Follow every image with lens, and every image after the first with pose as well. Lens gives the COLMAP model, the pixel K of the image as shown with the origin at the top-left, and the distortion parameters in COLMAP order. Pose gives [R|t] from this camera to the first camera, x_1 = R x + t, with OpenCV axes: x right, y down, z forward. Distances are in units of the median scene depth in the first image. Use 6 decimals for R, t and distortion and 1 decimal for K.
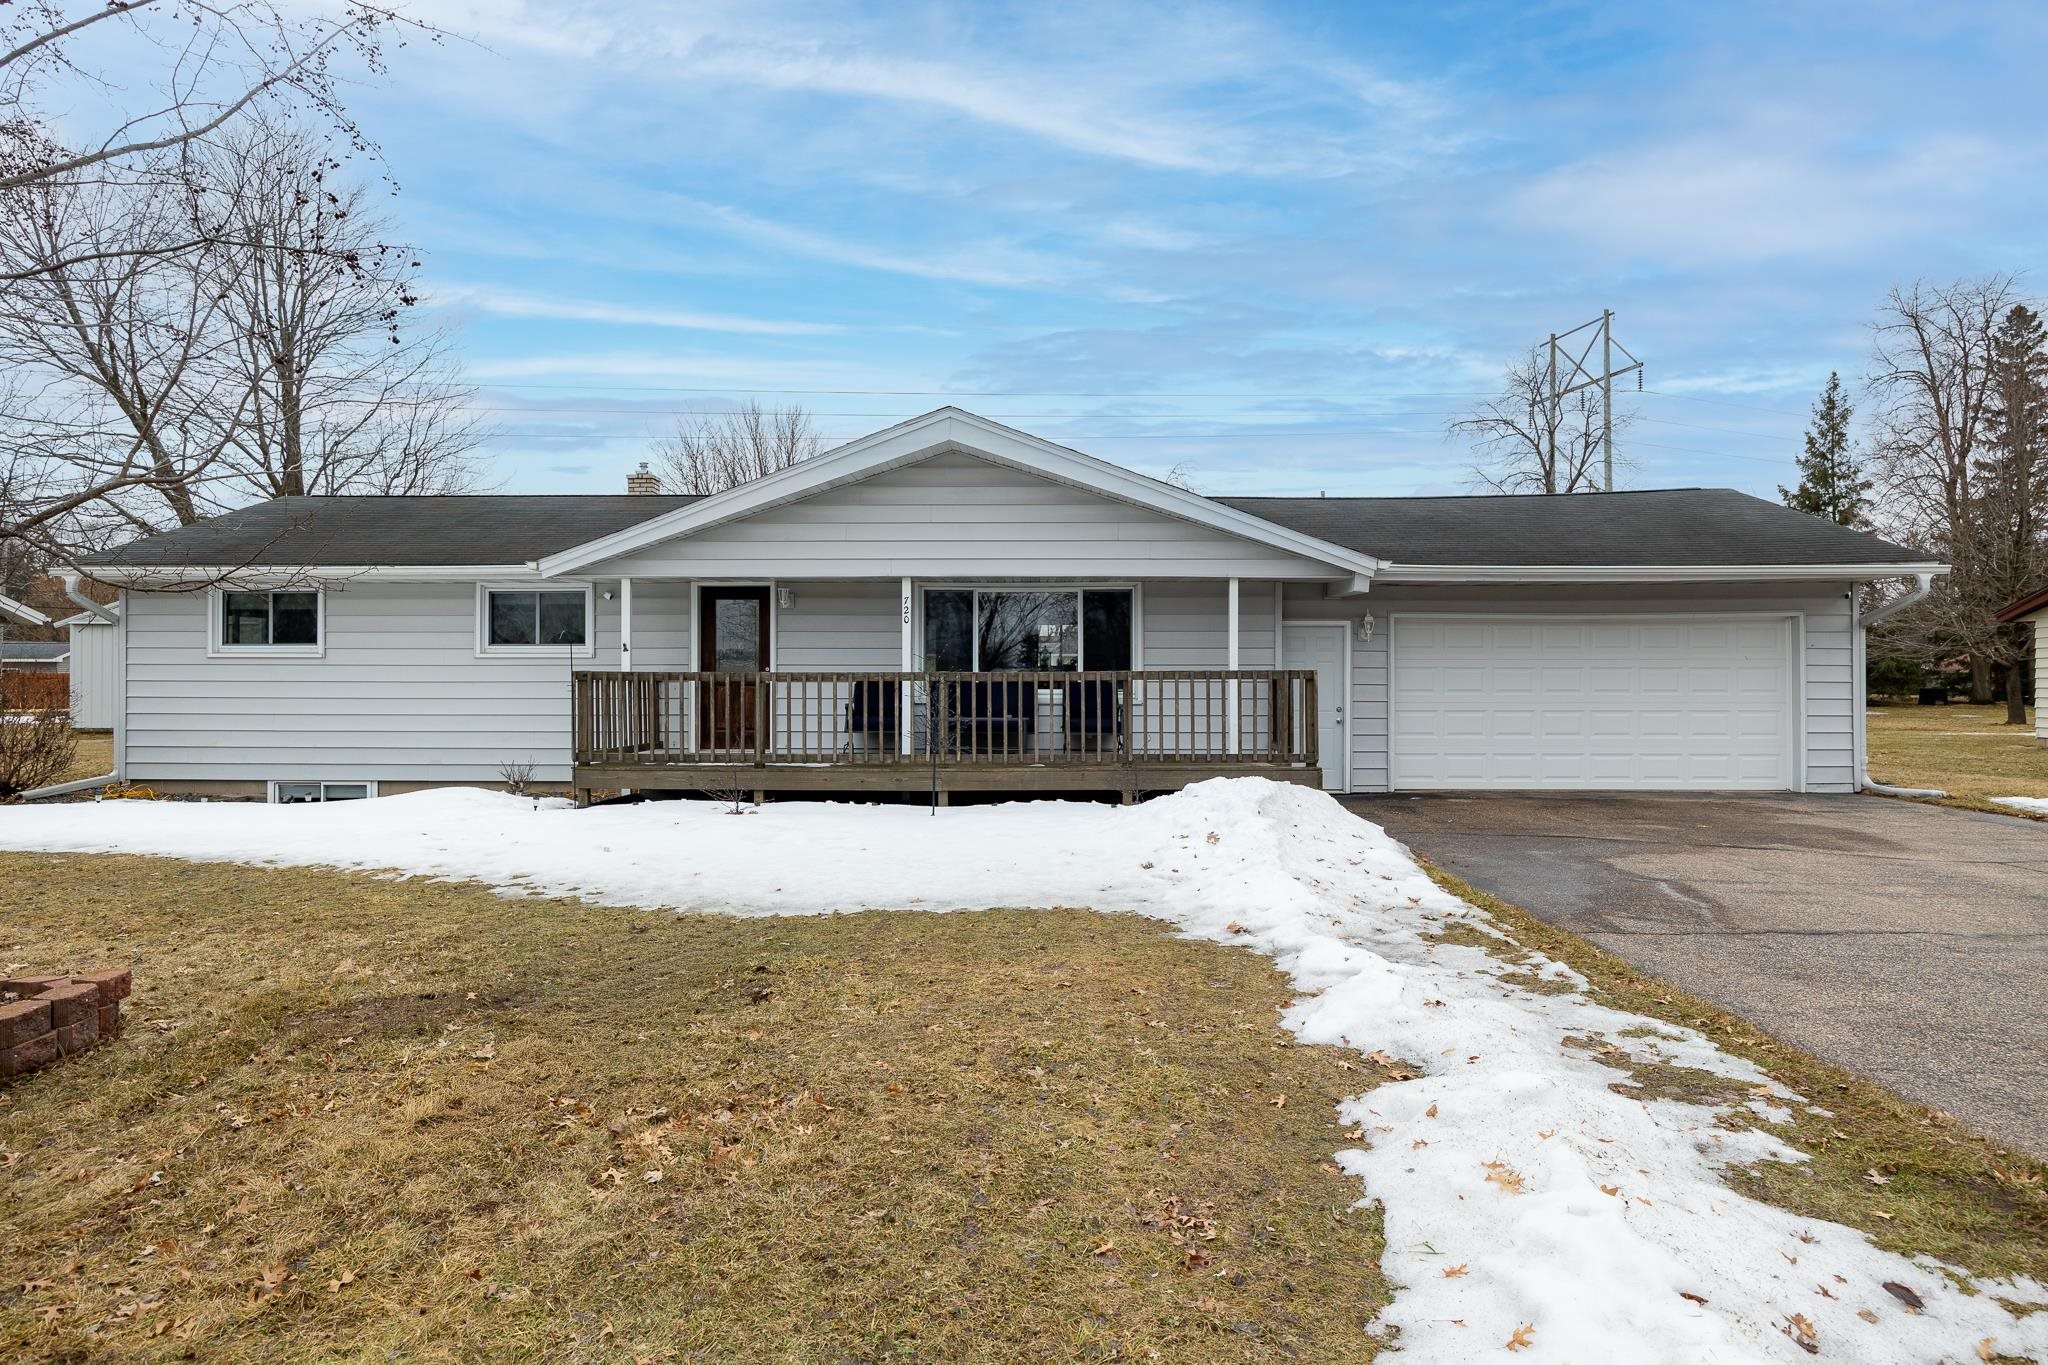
lens RADIAL K [[1143.9, 0, 1032.6], [0, 1143.9, 665.9], [0, 0, 1]] dist [-0.018082, -0.000112]
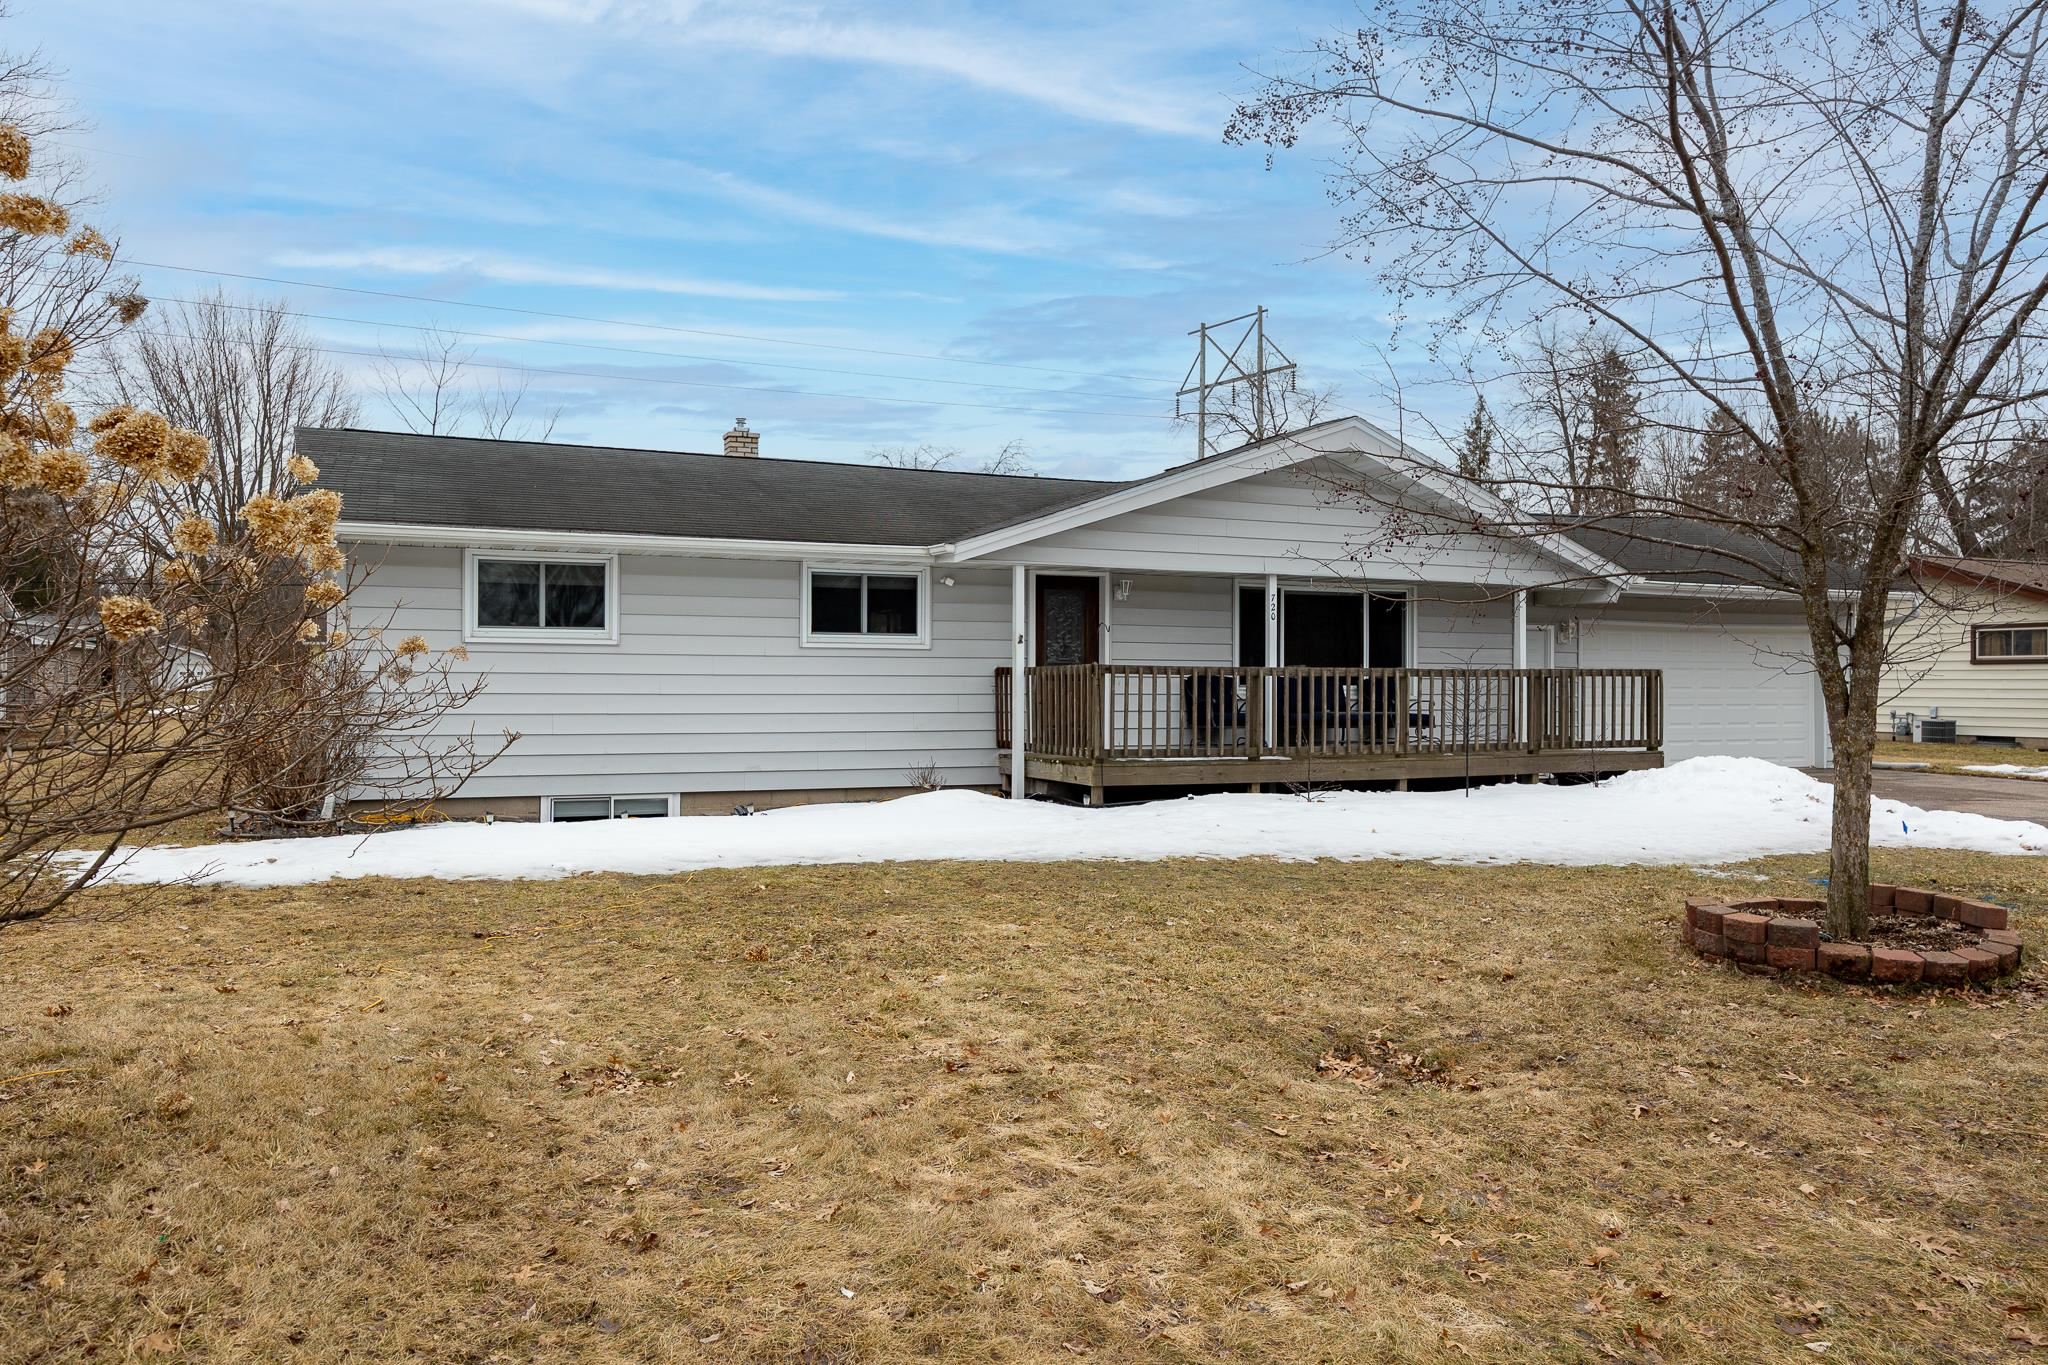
lens RADIAL K [[1341.8, 0, 1023.1], [0, 1341.8, 692.7], [0, 0, 1]] dist [-0.000362, -0.005171]
pose [[0.910630, -0.000655, 0.413222, -0.766664], [-0.010726, 0.999624, 0.025221, -0.000493], [-0.413084, -0.027399, 0.910281, -0.007751]]
